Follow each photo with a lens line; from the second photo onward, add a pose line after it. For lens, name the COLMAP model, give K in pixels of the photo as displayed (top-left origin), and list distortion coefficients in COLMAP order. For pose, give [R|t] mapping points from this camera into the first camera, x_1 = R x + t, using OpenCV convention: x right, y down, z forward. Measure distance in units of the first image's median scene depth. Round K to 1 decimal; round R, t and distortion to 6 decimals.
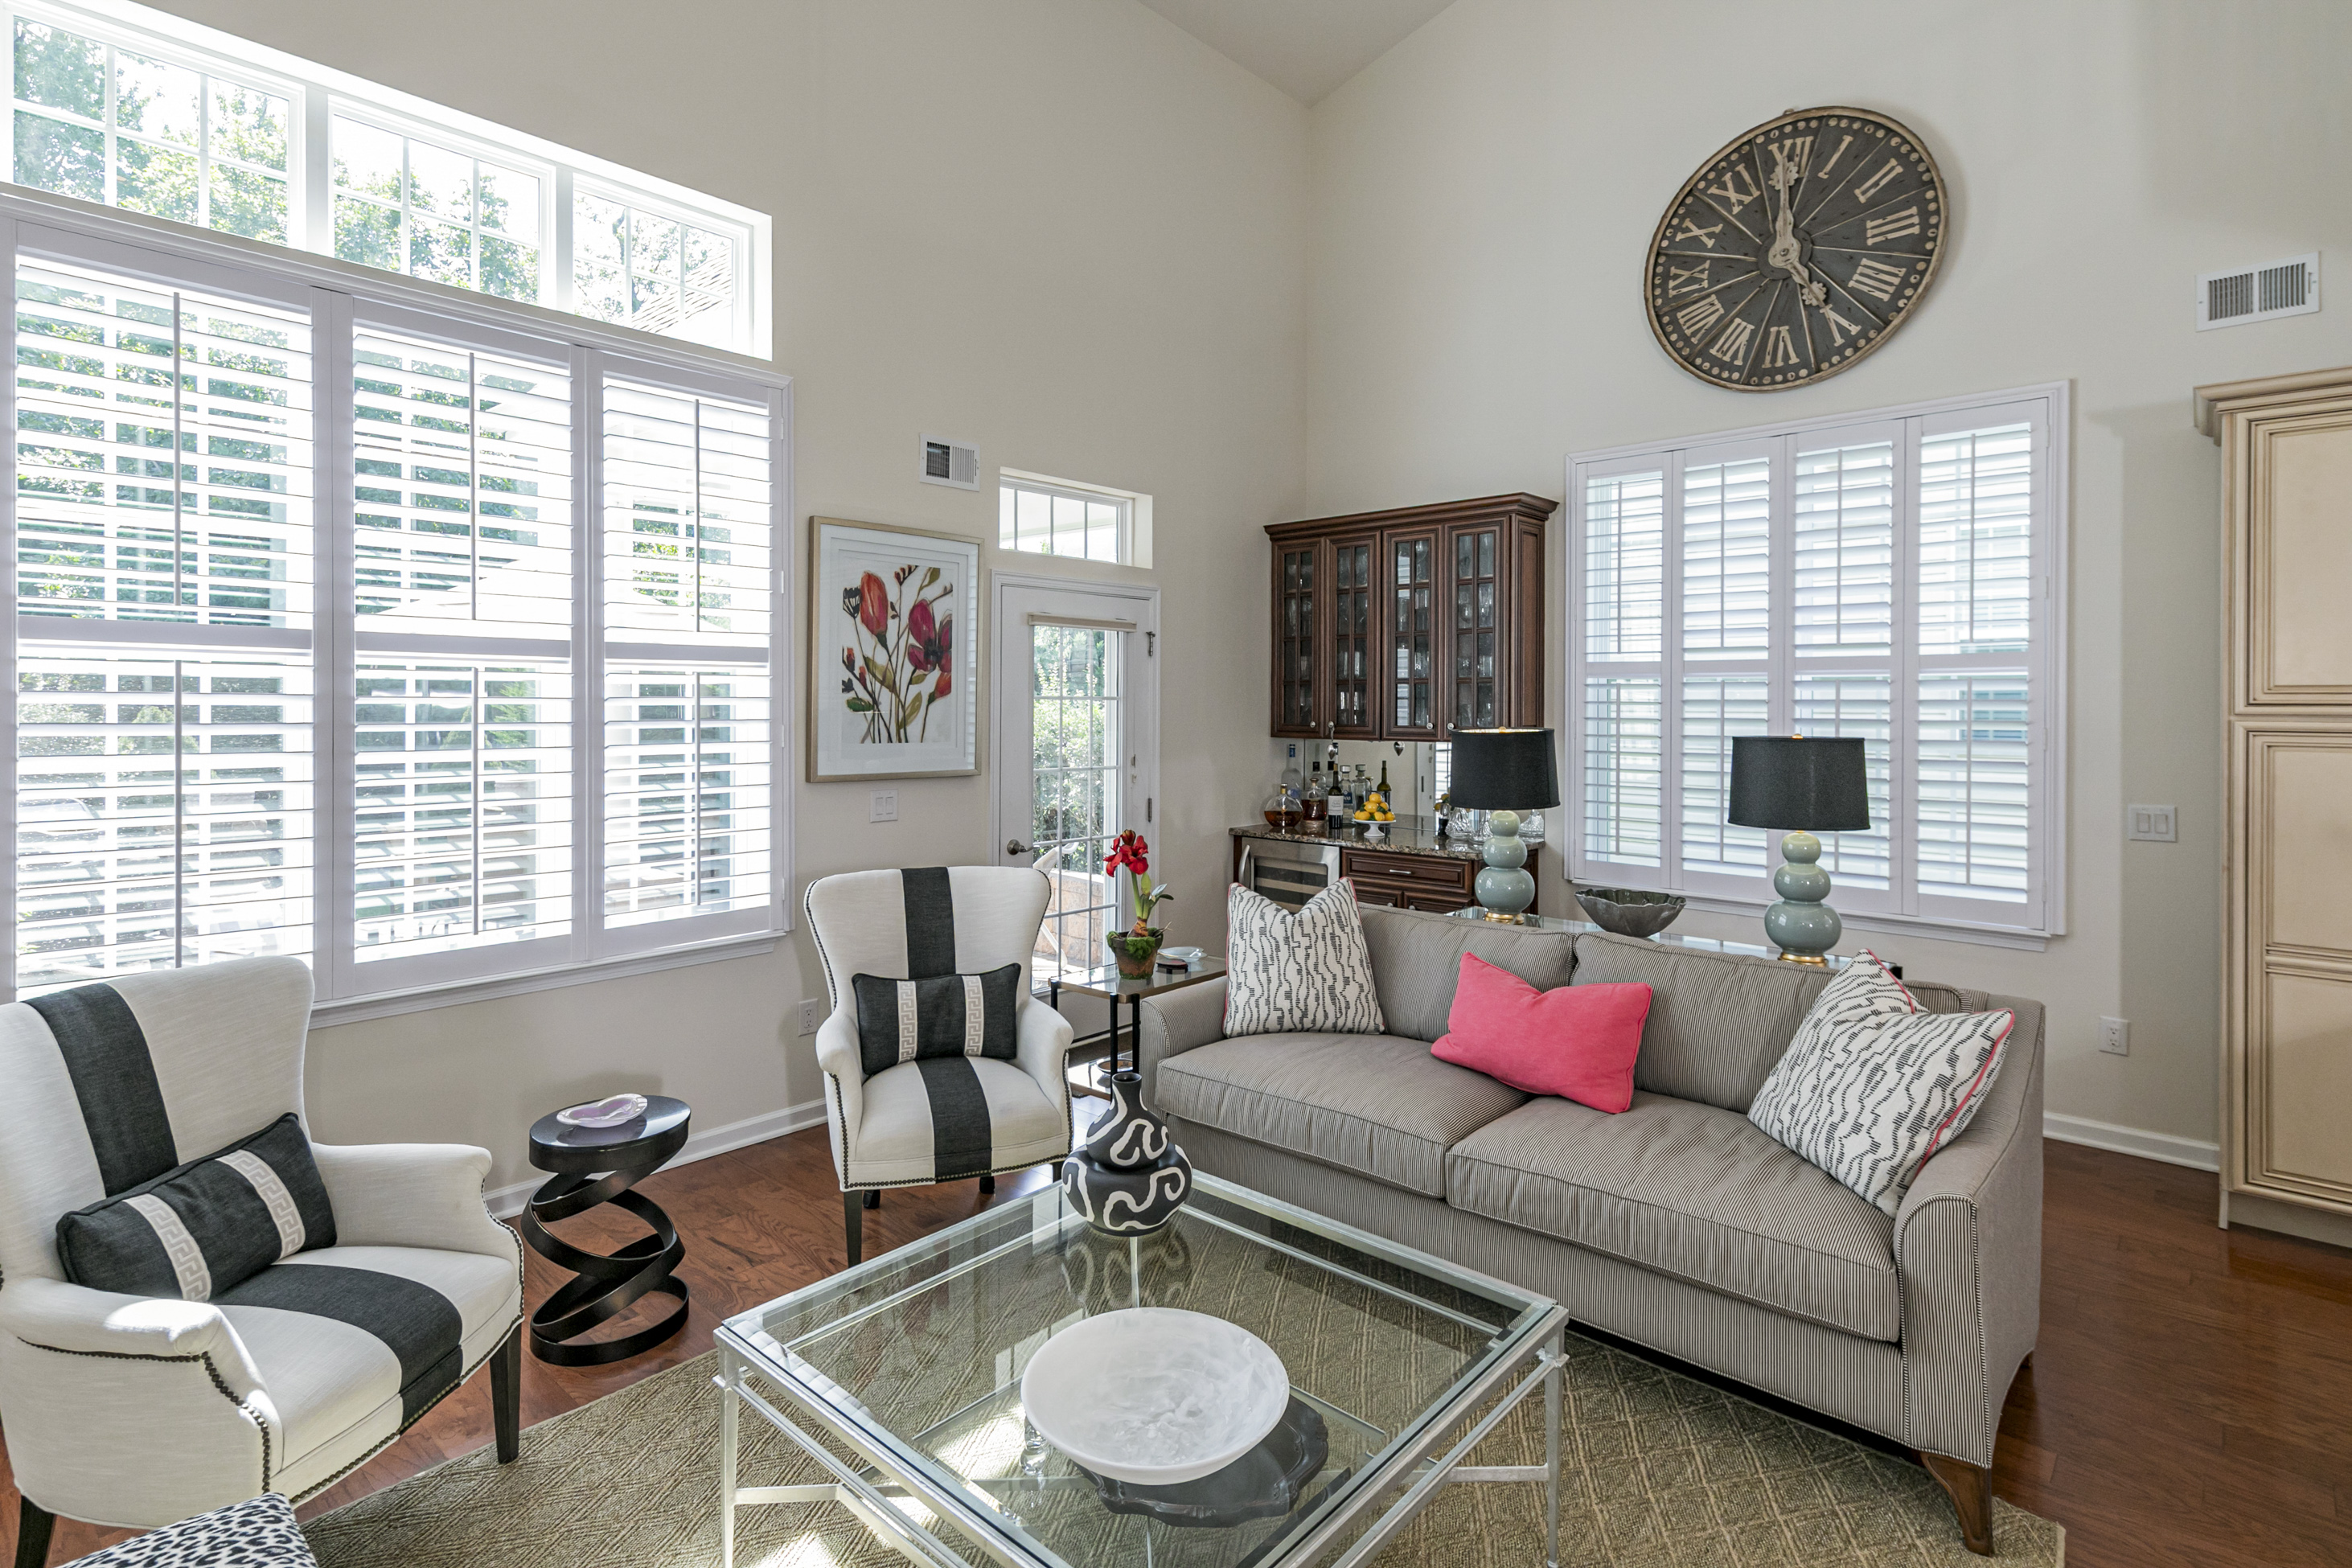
lens RADIAL K [[1170.0, 0, 1109.6], [0, 1170.0, 699.1], [0, 0, 1]] dist [0.016766, -0.005889]
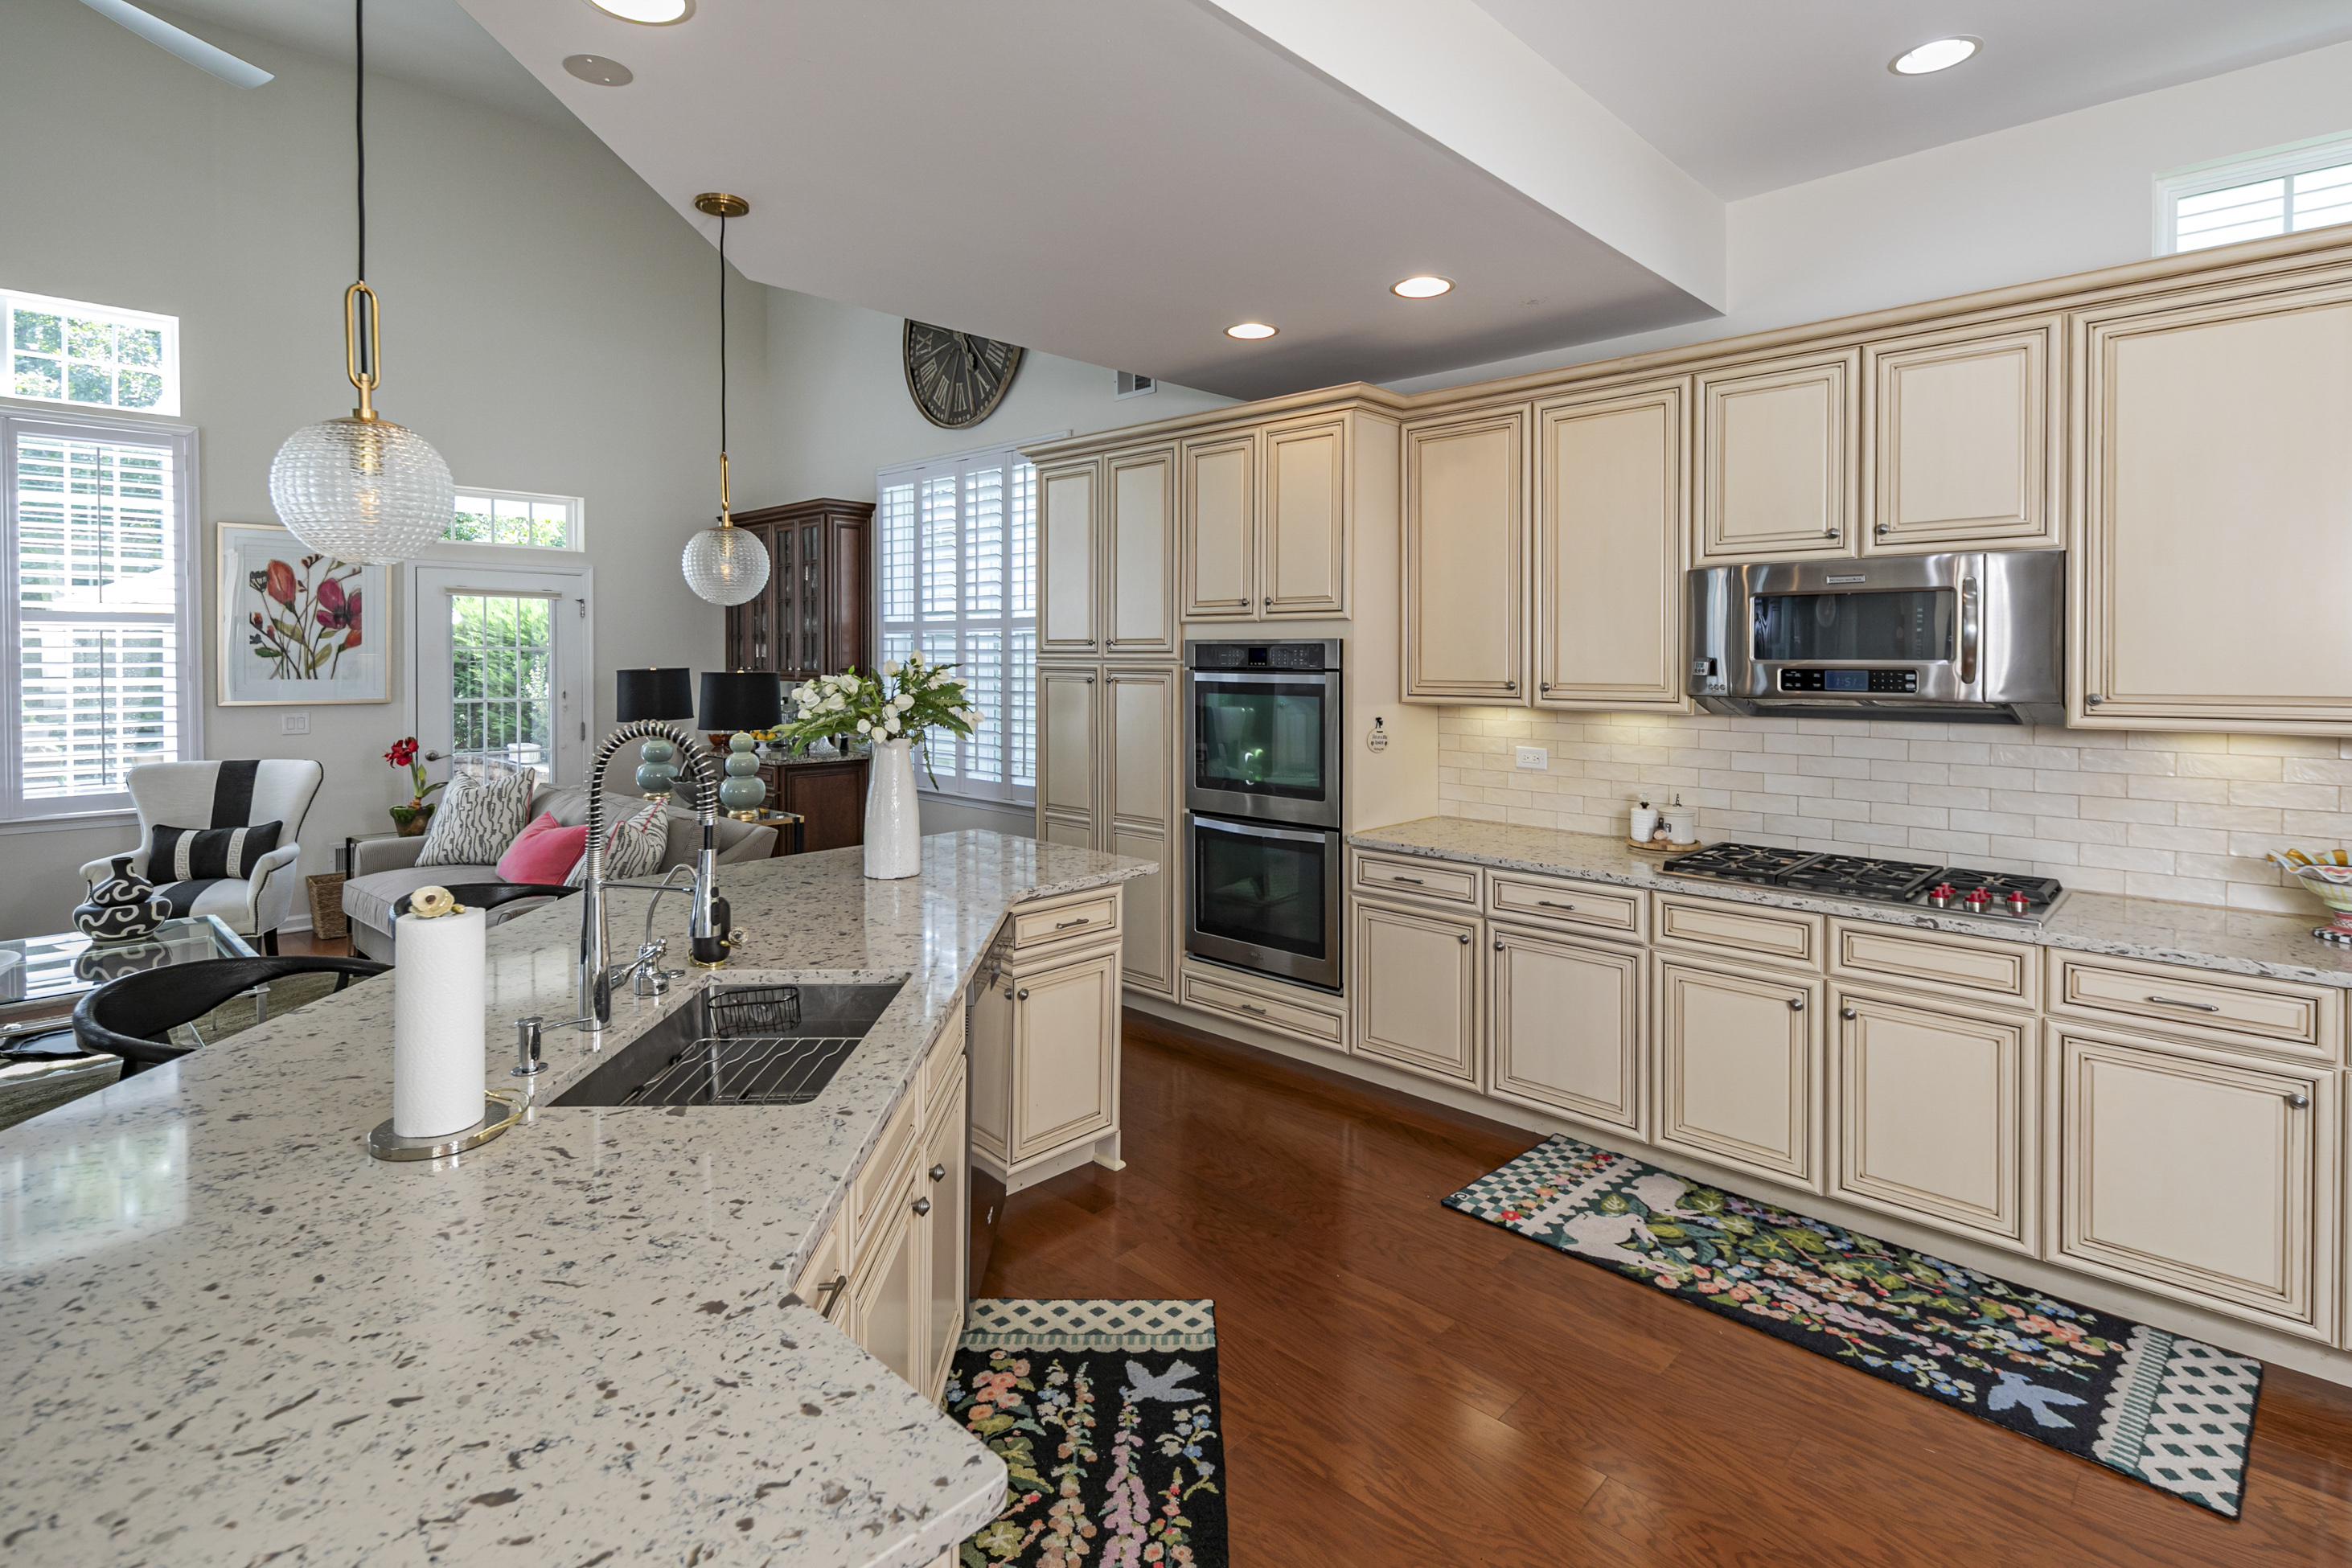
lens RADIAL K [[1170.0, 0, 1168.3], [0, 1170.0, 675.6], [0, 0, 1]] dist [0.016766, -0.005889]
pose [[0.999969, 0.000283, -0.007875, 0.873262], [-0.000123, 0.999795, 0.020261, 0.003619], [0.007879, -0.020259, 0.999764, -0.424387]]
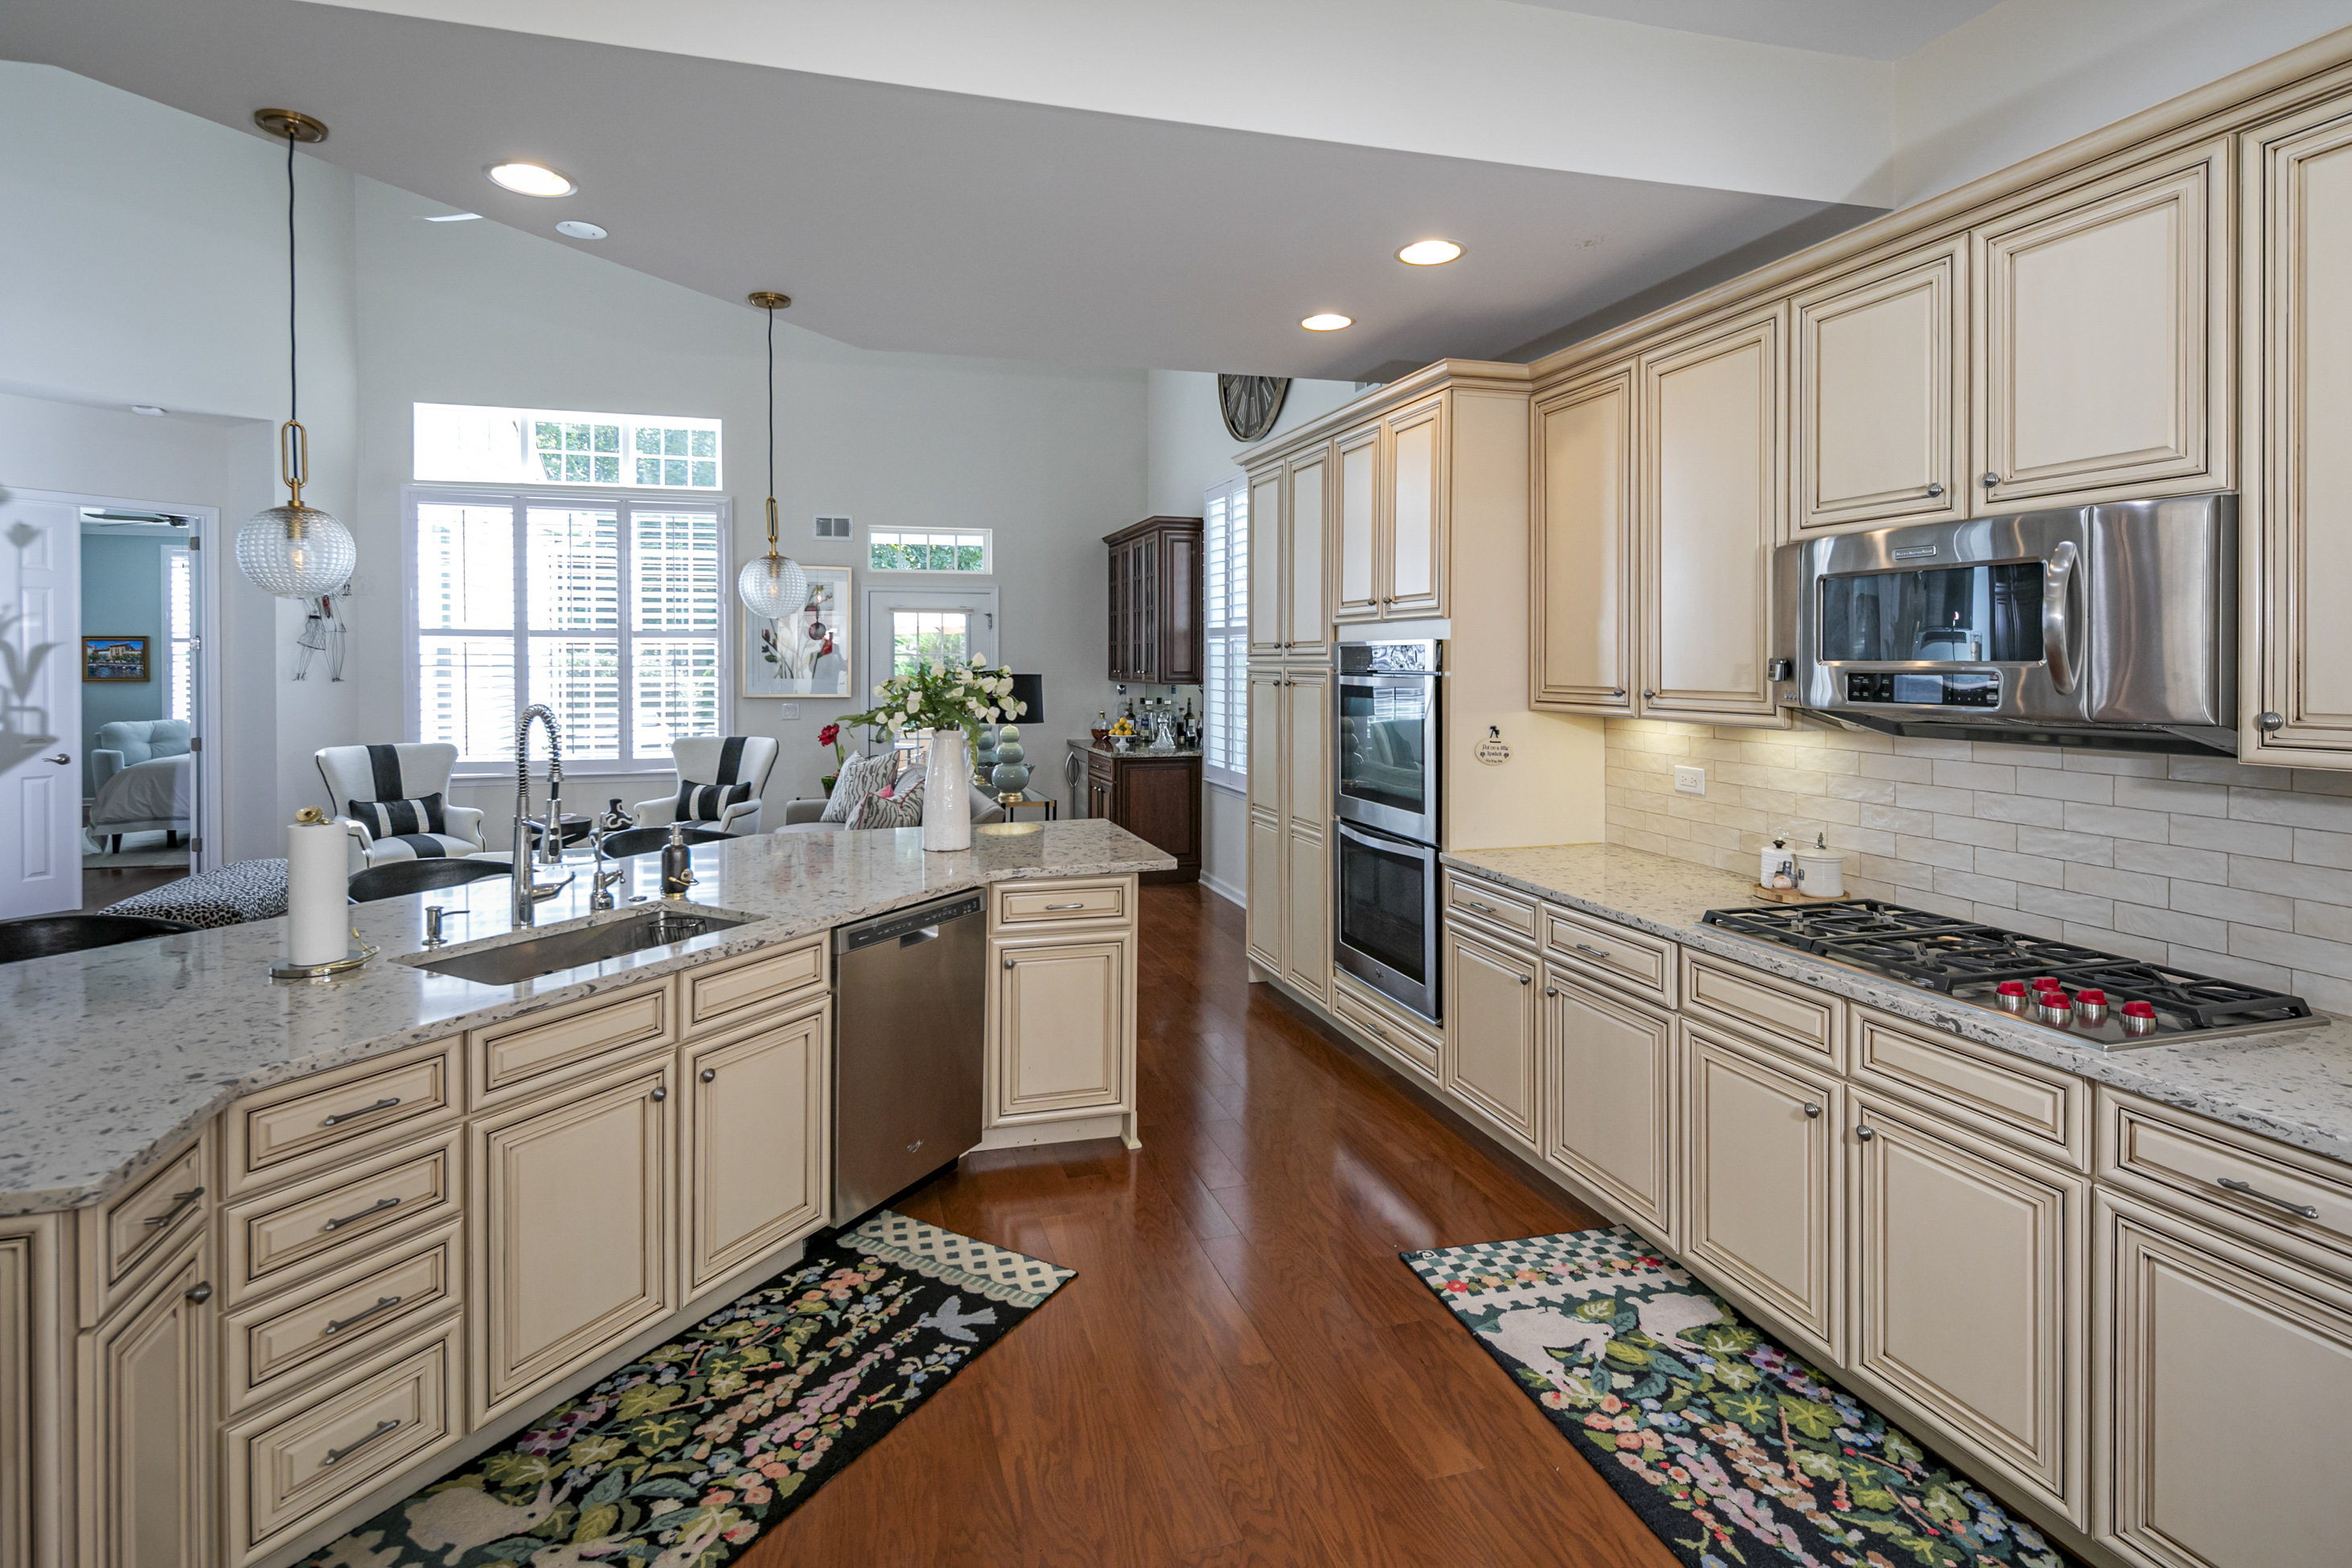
lens RADIAL K [[1170.0, 0, 1128.9], [0, 1170.0, 676.4], [0, 0, 1]] dist [0.016766, -0.005889]
pose [[0.852621, 0.005021, -0.522506, 1.268050], [0.003786, 0.999868, 0.015787, 0.005903], [0.522517, -0.015439, 0.852489, -0.341913]]
